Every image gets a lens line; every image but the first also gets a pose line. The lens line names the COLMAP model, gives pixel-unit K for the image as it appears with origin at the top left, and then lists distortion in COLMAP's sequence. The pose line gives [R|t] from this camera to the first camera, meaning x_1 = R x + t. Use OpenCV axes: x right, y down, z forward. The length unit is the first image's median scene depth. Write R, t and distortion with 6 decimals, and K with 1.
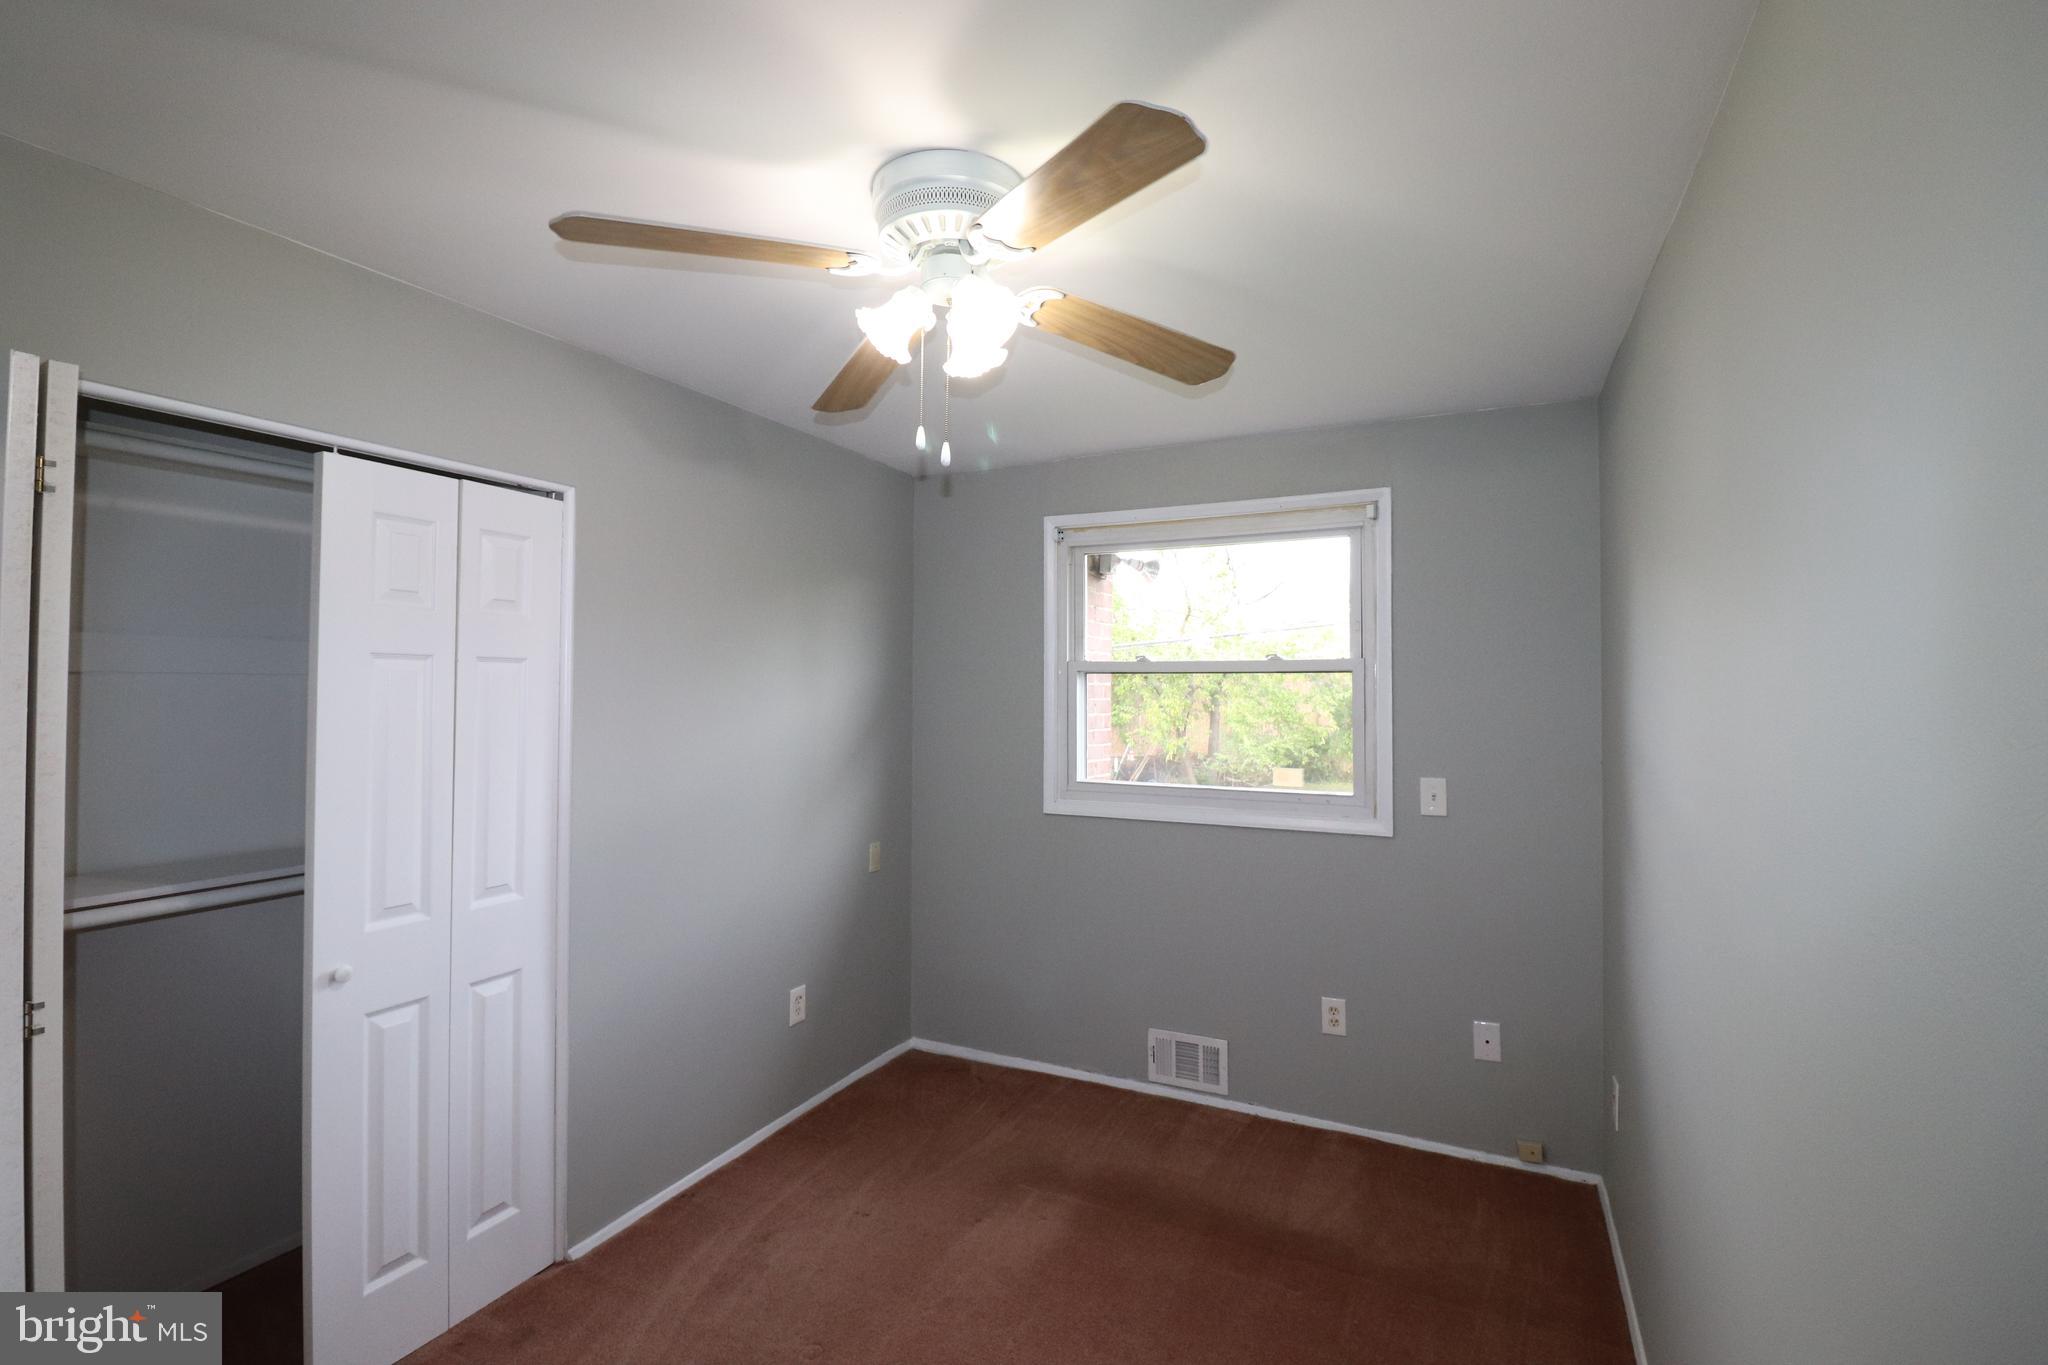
lens RADIAL K [[941.9, 0, 1015.0], [0, 941.9, 660.0], [0, 0, 1]] dist [-0.000592, -0.014159]
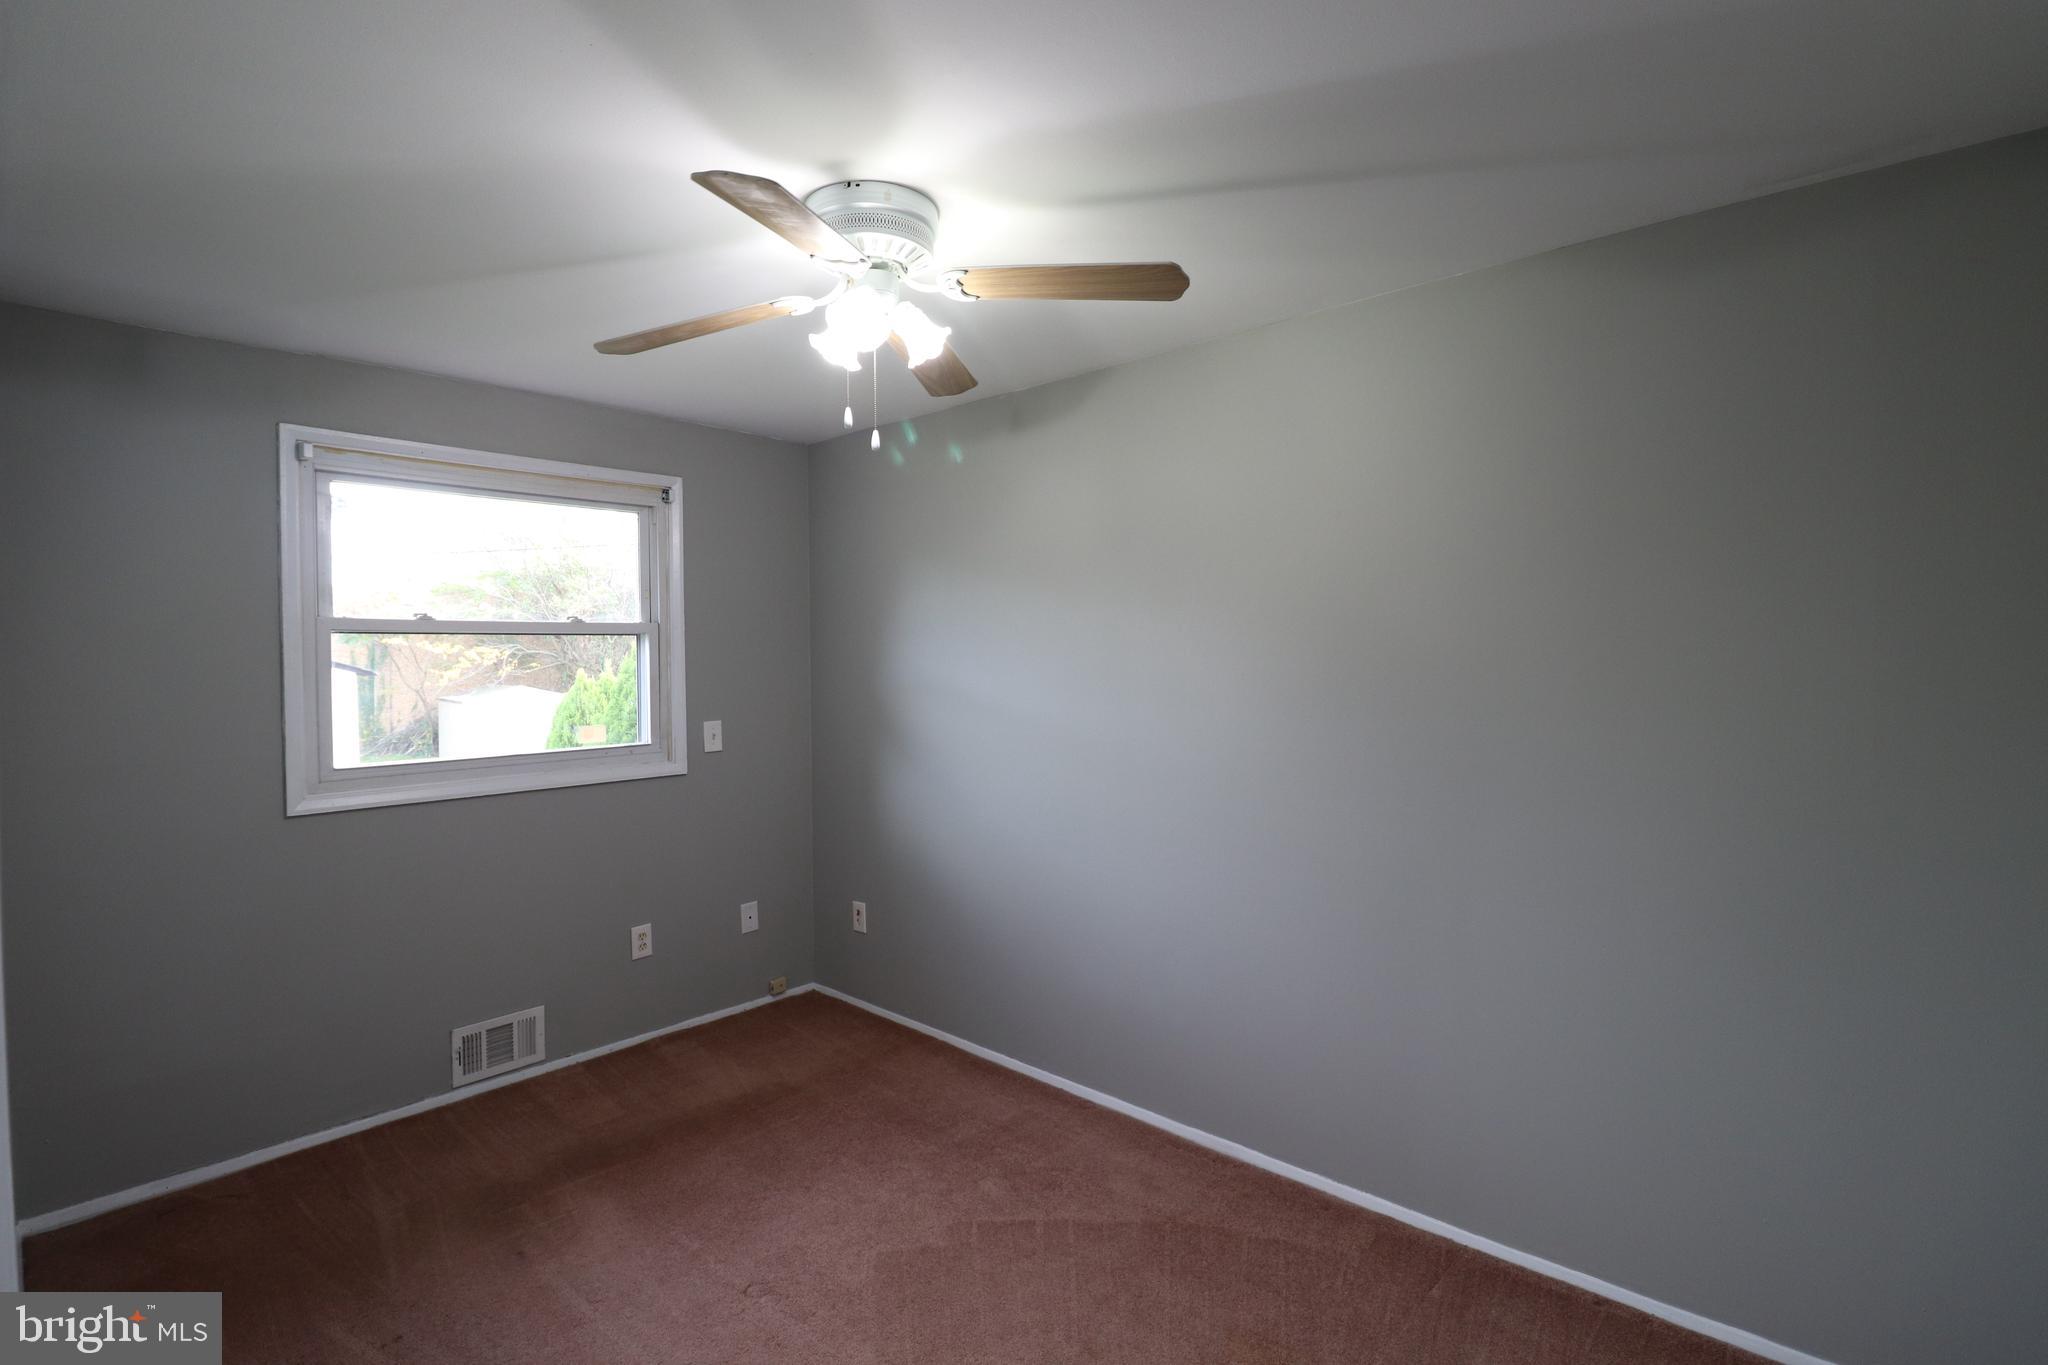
lens RADIAL K [[941.9, 0, 1015.0], [0, 941.9, 660.0], [0, 0, 1]] dist [-0.000592, -0.014159]
pose [[0.274272, -0.012387, 0.961572, -0.598039], [-0.016189, 0.999716, 0.017495, 0.015844], [-0.961516, -0.020365, 0.273994, 0.264522]]
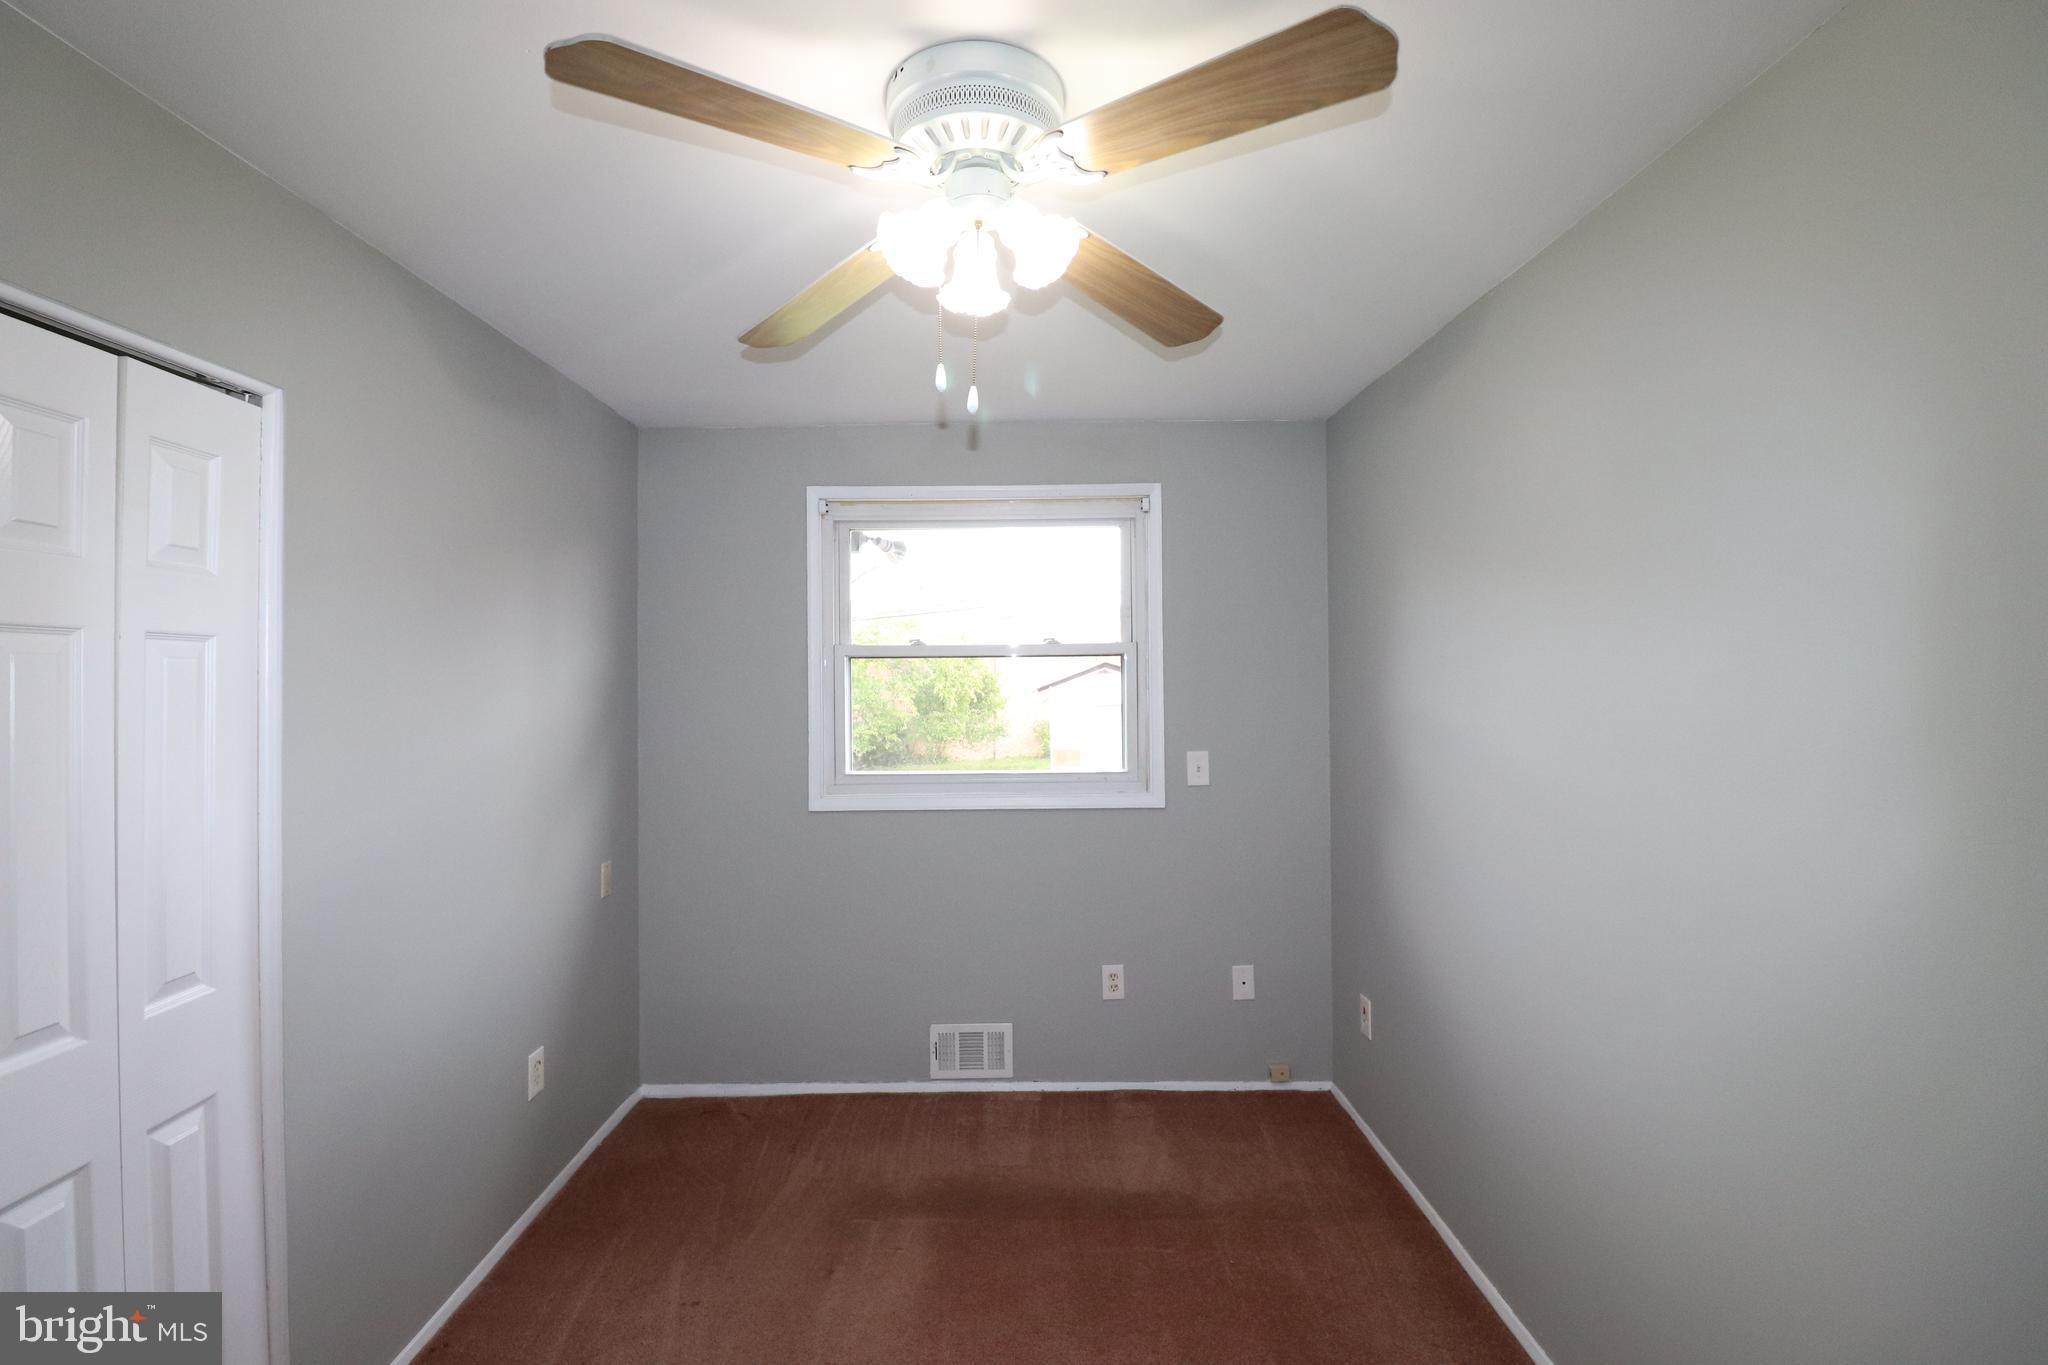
lens RADIAL K [[941.9, 0, 1015.0], [0, 941.9, 660.0], [0, 0, 1]] dist [-0.000592, -0.014159]
pose [[0.894658, -0.004732, 0.446726, -0.222872], [-0.000534, 0.999932, 0.011661, 0.005648], [-0.446751, -0.010671, 0.894595, 0.107058]]
